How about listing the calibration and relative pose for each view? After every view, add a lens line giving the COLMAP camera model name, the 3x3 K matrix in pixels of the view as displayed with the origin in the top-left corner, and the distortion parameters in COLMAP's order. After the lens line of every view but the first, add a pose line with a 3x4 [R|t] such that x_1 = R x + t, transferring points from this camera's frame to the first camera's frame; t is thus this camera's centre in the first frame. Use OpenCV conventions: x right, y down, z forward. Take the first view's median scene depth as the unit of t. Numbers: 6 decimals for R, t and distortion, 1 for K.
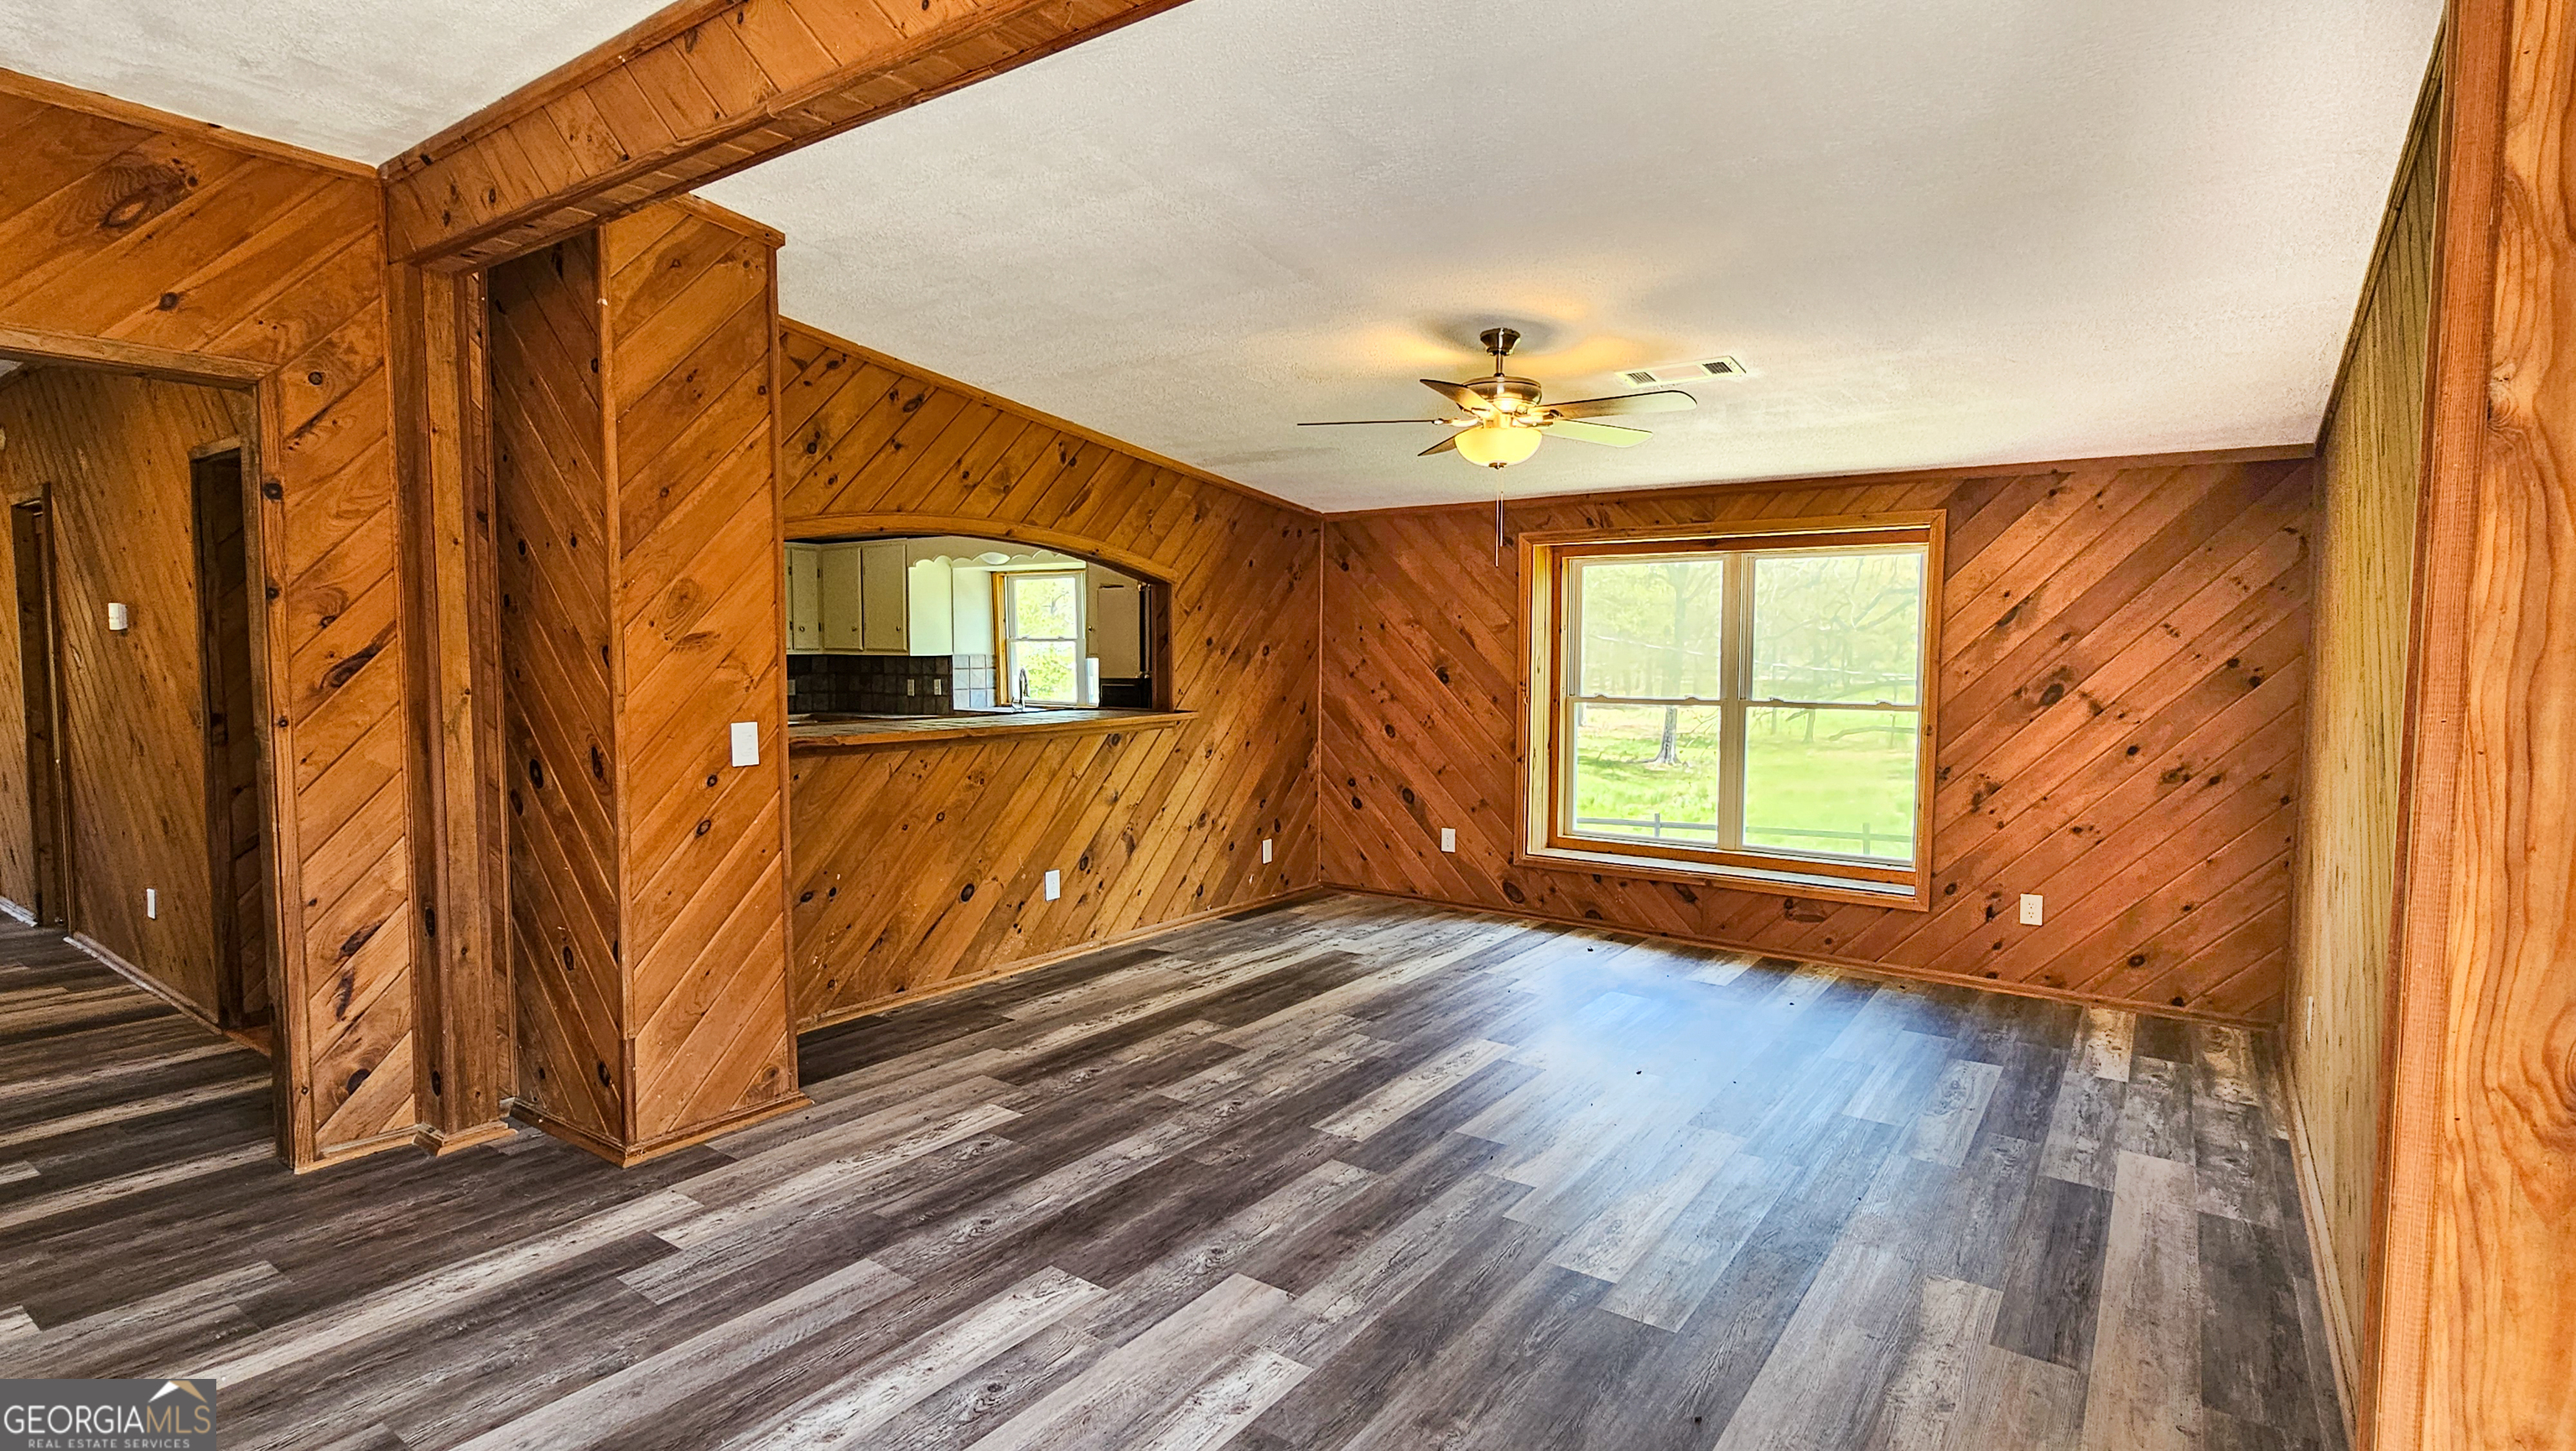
lens RADIAL K [[1266.6, 0, 1276.4], [0, 1266.6, 734.5], [0, 0, 1]] dist [-0.008294, 0.004566]
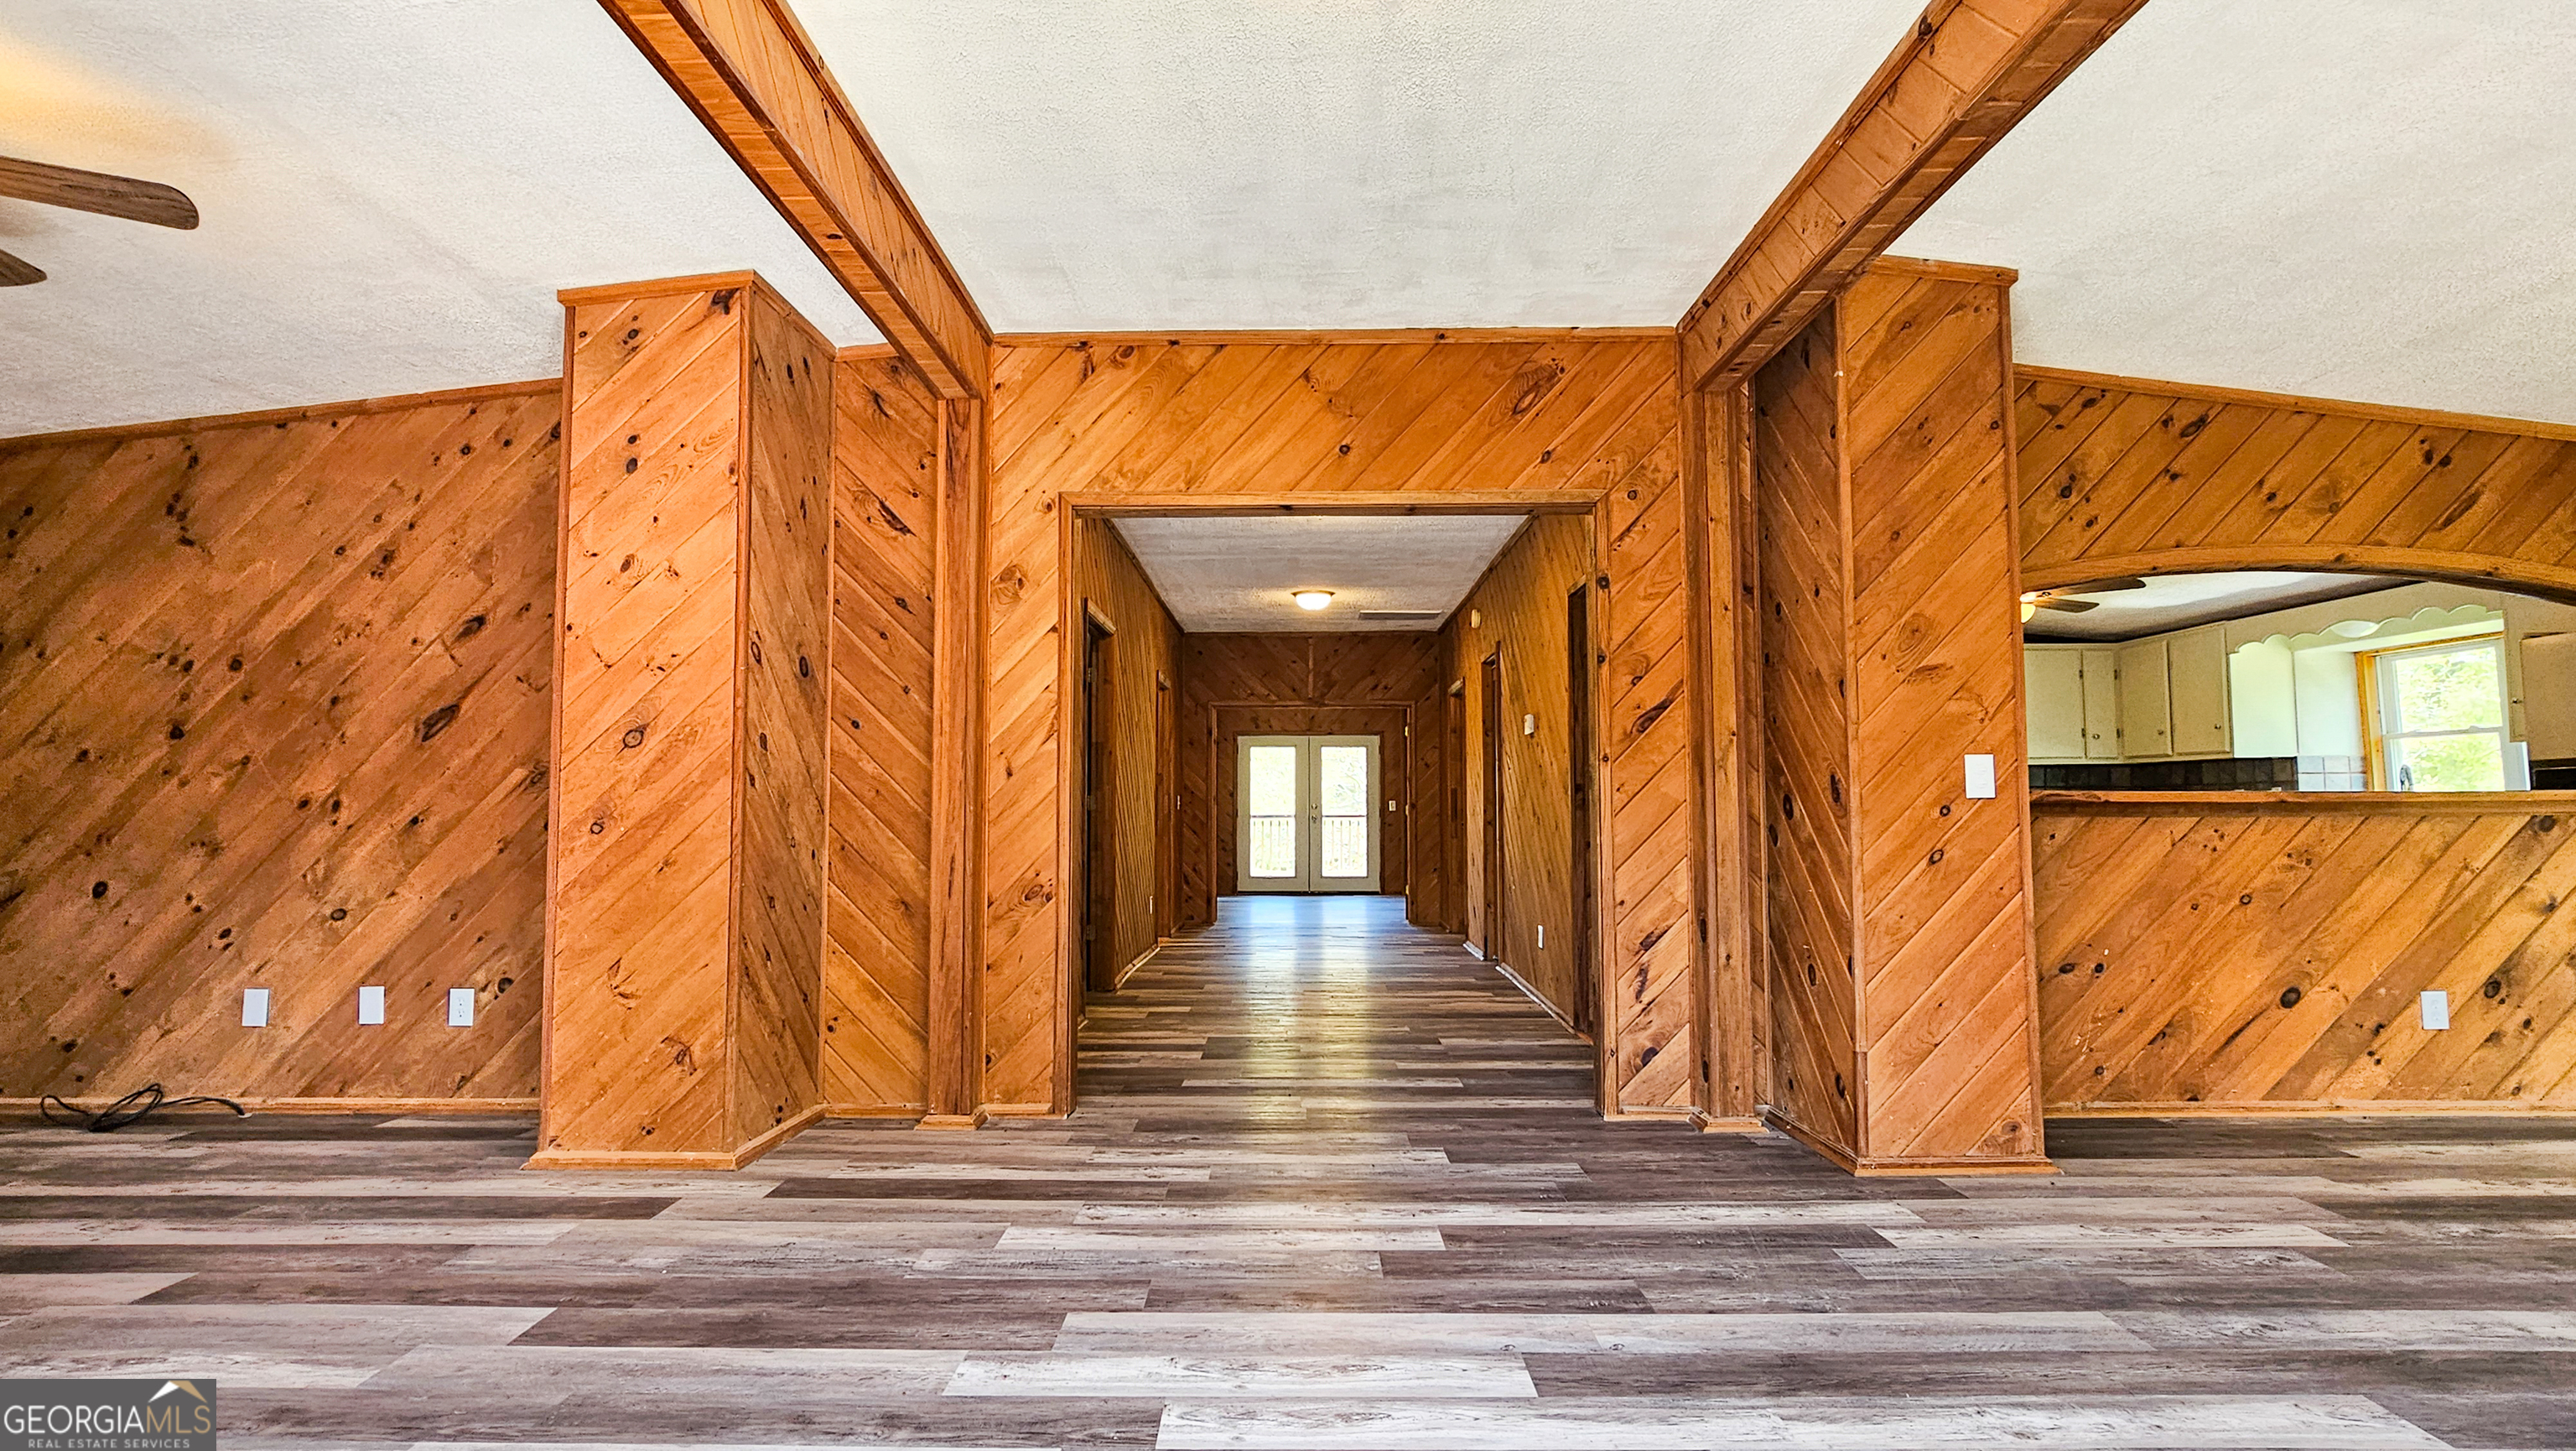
lens RADIAL K [[1266.6, 0, 1288.4], [0, 1266.6, 736.8], [0, 0, 1]] dist [-0.008294, 0.004566]
pose [[0.583256, -0.053591, -0.810519, 0.070019], [-0.051167, 0.993416, -0.102505, 0.110363], [0.810675, 0.101258, 0.576673, -0.011816]]
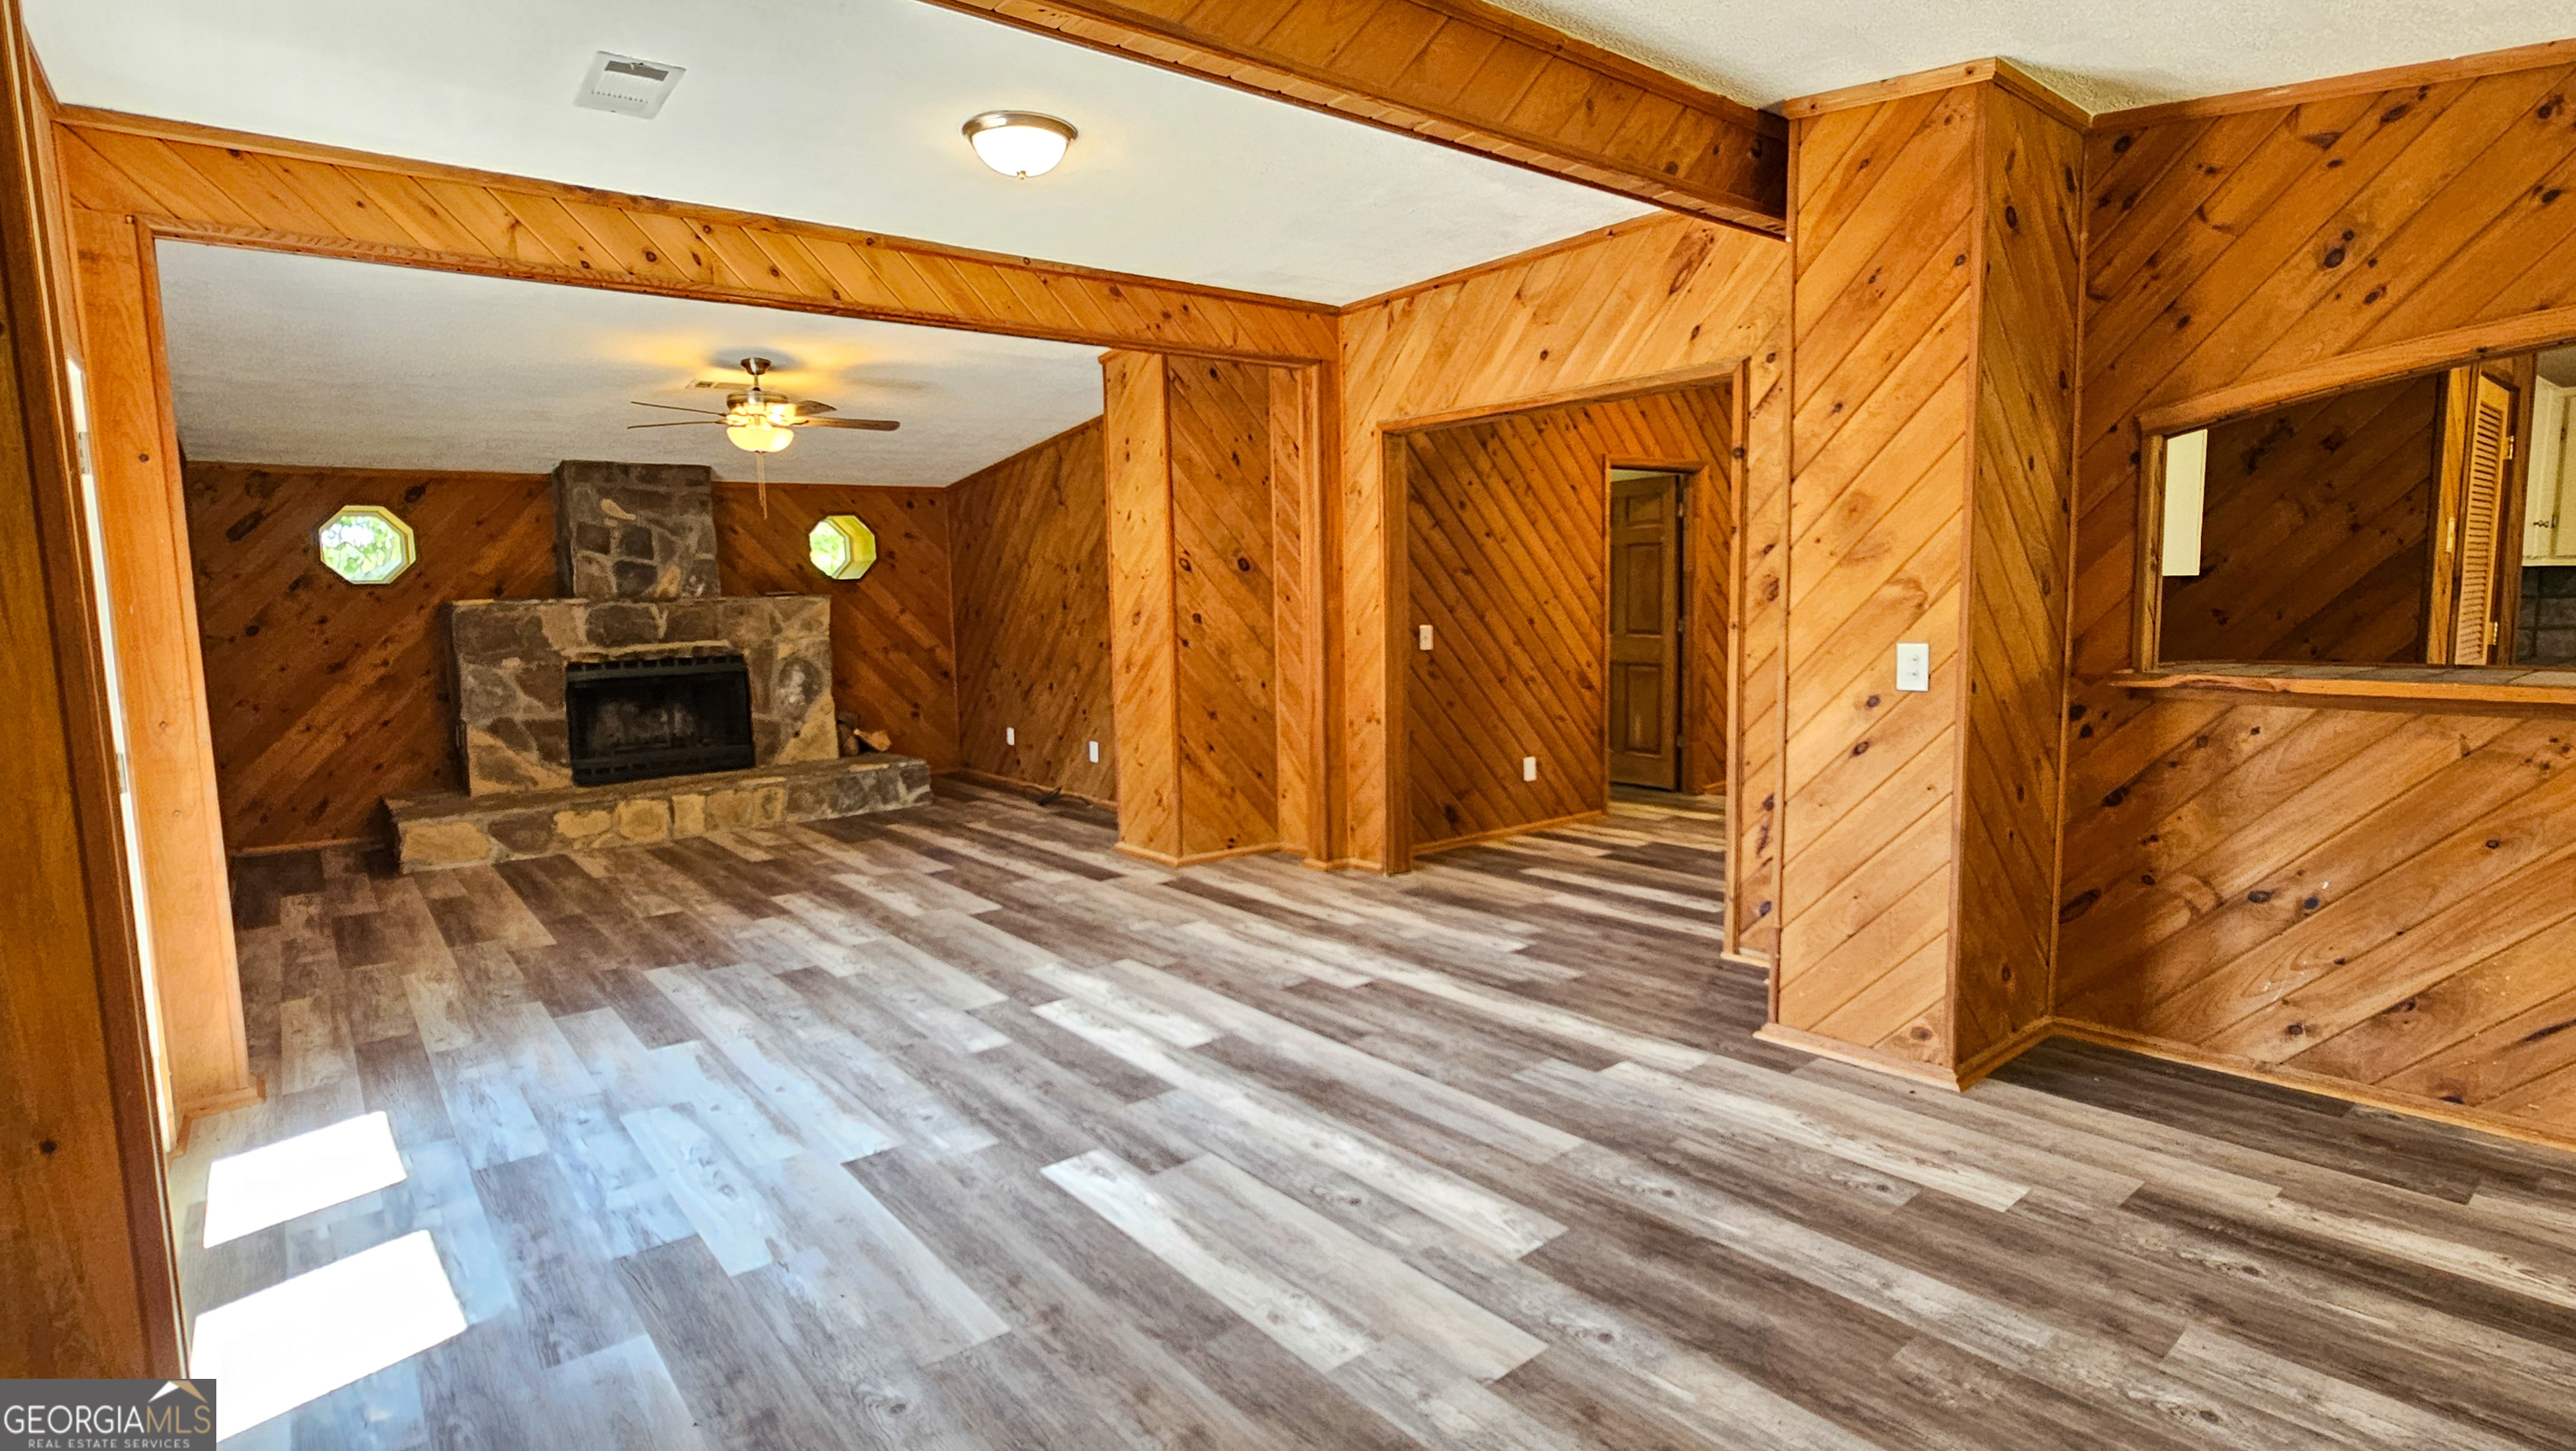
lens RADIAL K [[1266.6, 0, 1292.4], [0, 1266.6, 733.6], [0, 0, 1]] dist [-0.008294, 0.004566]
pose [[-0.263856, 0.108837, -0.958402, 0.603317], [-0.044535, 0.991179, 0.124820, -0.040131], [0.963533, 0.075617, -0.256682, 0.840878]]
